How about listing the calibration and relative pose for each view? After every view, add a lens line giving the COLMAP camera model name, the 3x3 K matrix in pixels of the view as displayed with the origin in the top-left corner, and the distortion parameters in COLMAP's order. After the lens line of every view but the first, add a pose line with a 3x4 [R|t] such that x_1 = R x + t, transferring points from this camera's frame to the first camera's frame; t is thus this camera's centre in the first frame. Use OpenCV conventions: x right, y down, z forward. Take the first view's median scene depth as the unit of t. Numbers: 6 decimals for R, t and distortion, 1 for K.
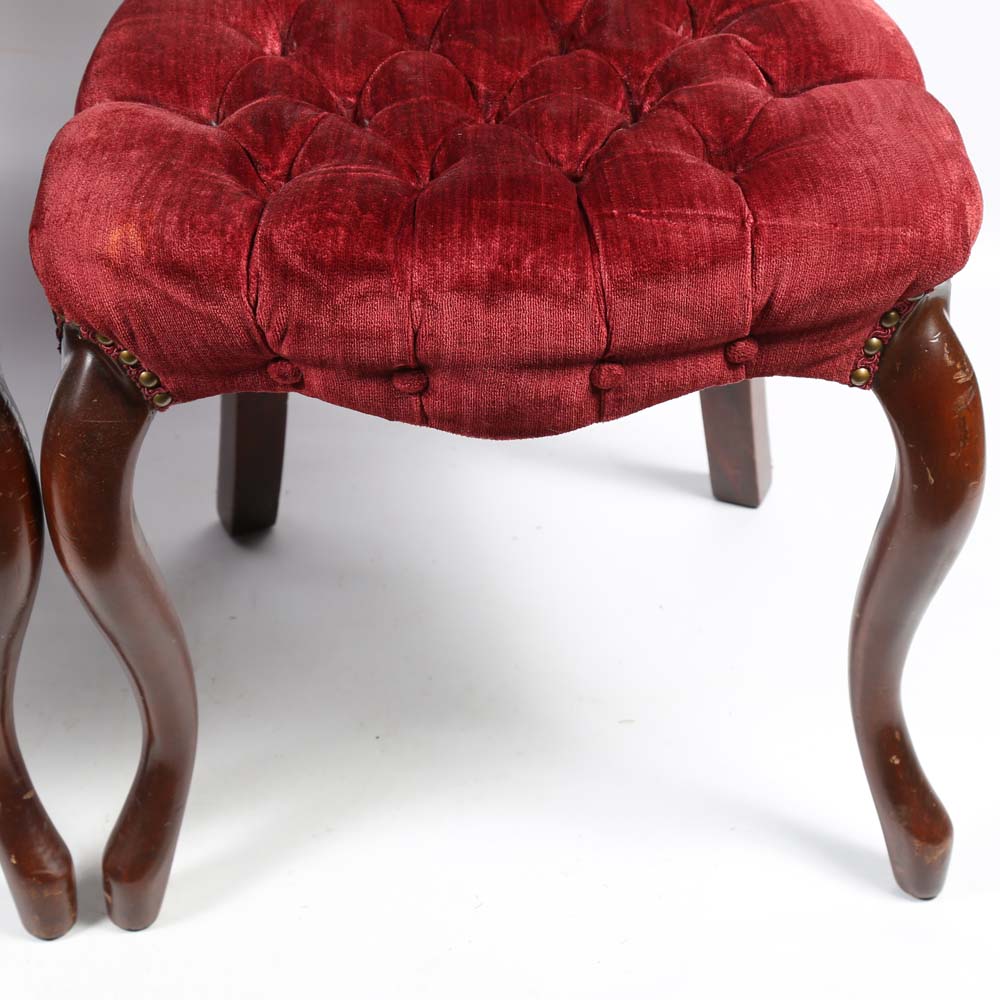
lens RADIAL K [[3248.5, 0, 492.0], [0, 3248.5, 511.3], [0, 0, 1]] dist [0.348314, 0.305762]
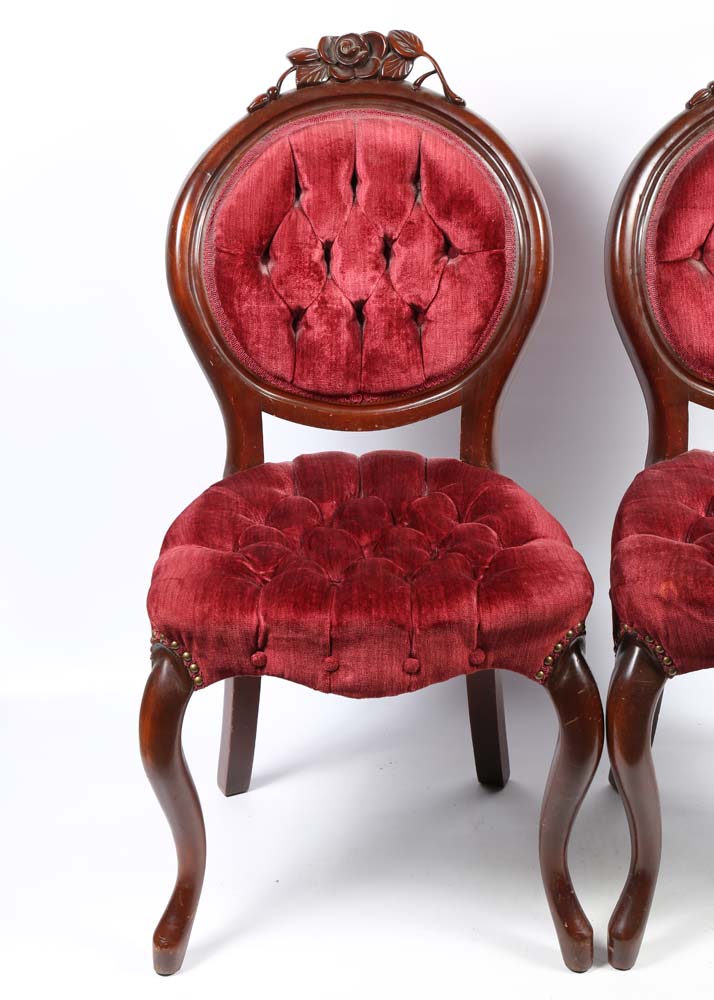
lens RADIAL K [[2186.7, 0, 357.0], [0, 2186.7, 500.0], [0, 0, 1]] dist [0.335149, 0.191731]
pose [[0.999687, 0.014309, -0.020538, -0.274754], [-0.018584, 0.973939, -0.226046, 0.179290], [0.016768, 0.226357, 0.973900, -0.382443]]
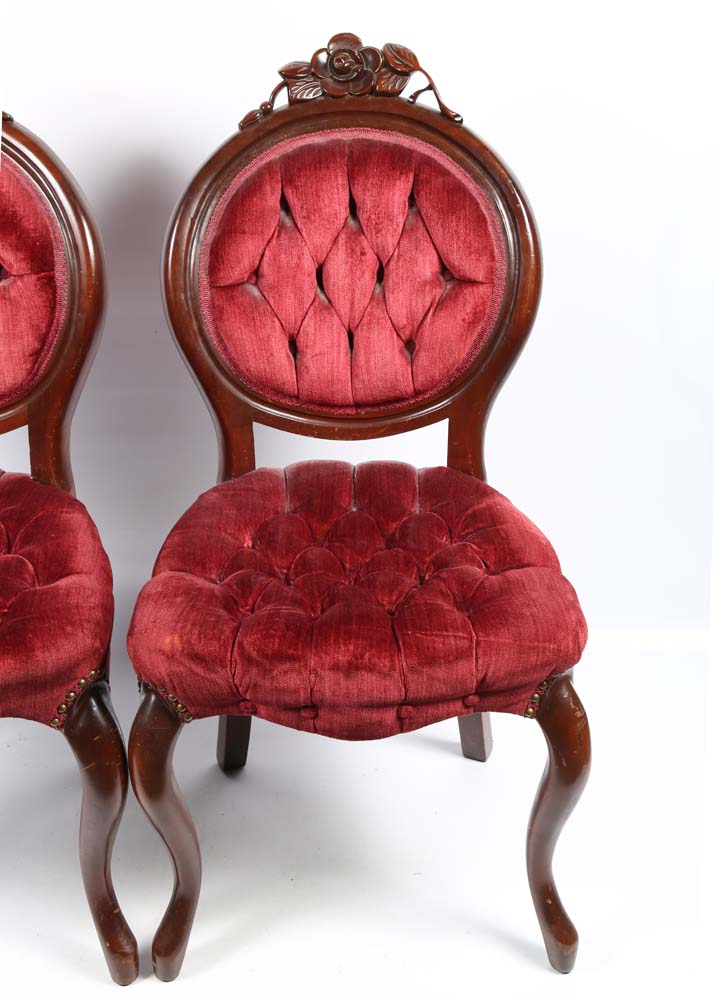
lens RADIAL K [[1655.1, 0, 349.8], [0, 1655.1, 522.0], [0, 0, 1]] dist [0.171790, 0.094701]
pose [[0.999779, 0.016276, -0.013299, 0.012289], [-0.017674, 0.993453, -0.112864, -0.040696], [0.011375, 0.113074, 0.993521, -0.048906]]
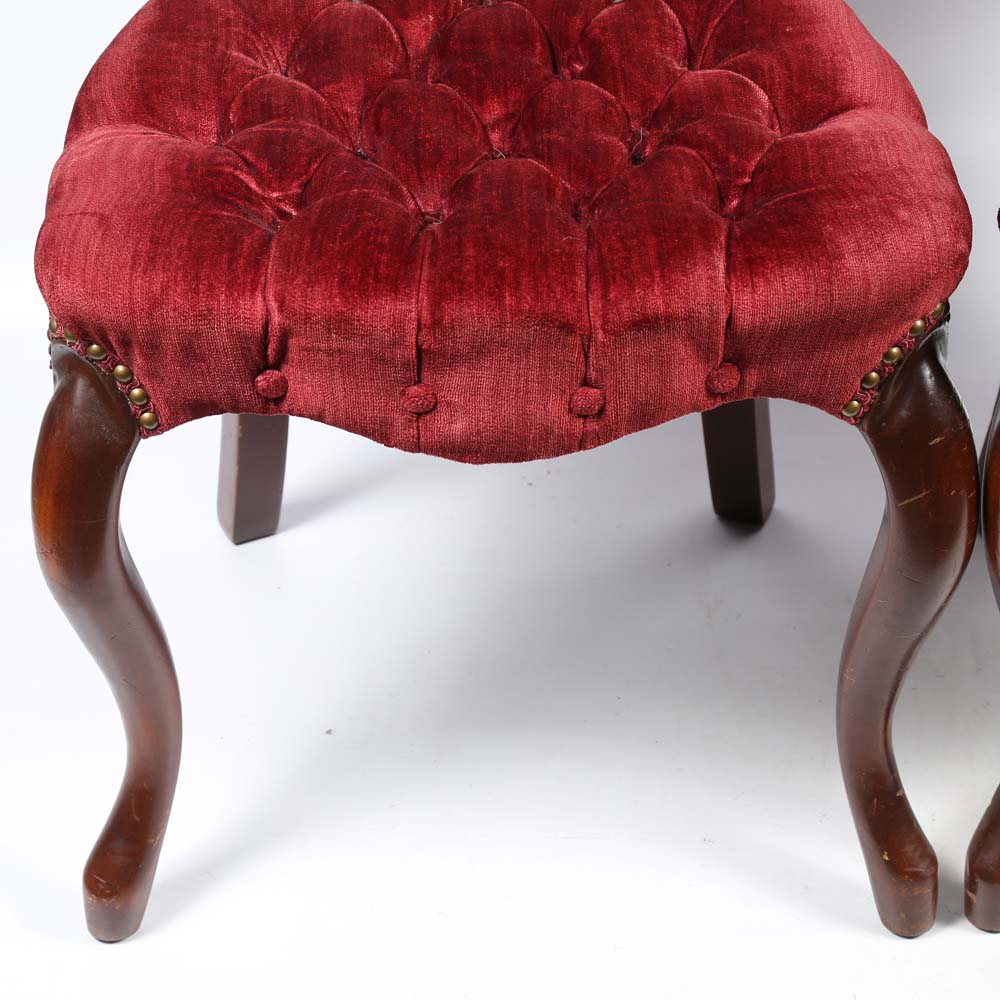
lens RADIAL K [[3346.4, 0, 490.3], [0, 3346.4, 505.4], [0, 0, 1]] dist [0.356186, 0.817922]
pose [[0.999560, 0.019241, -0.022554, -0.273097], [-0.019224, 0.999815, 0.000966, 0.000581], [0.022569, -0.000532, 0.999745, -0.033922]]
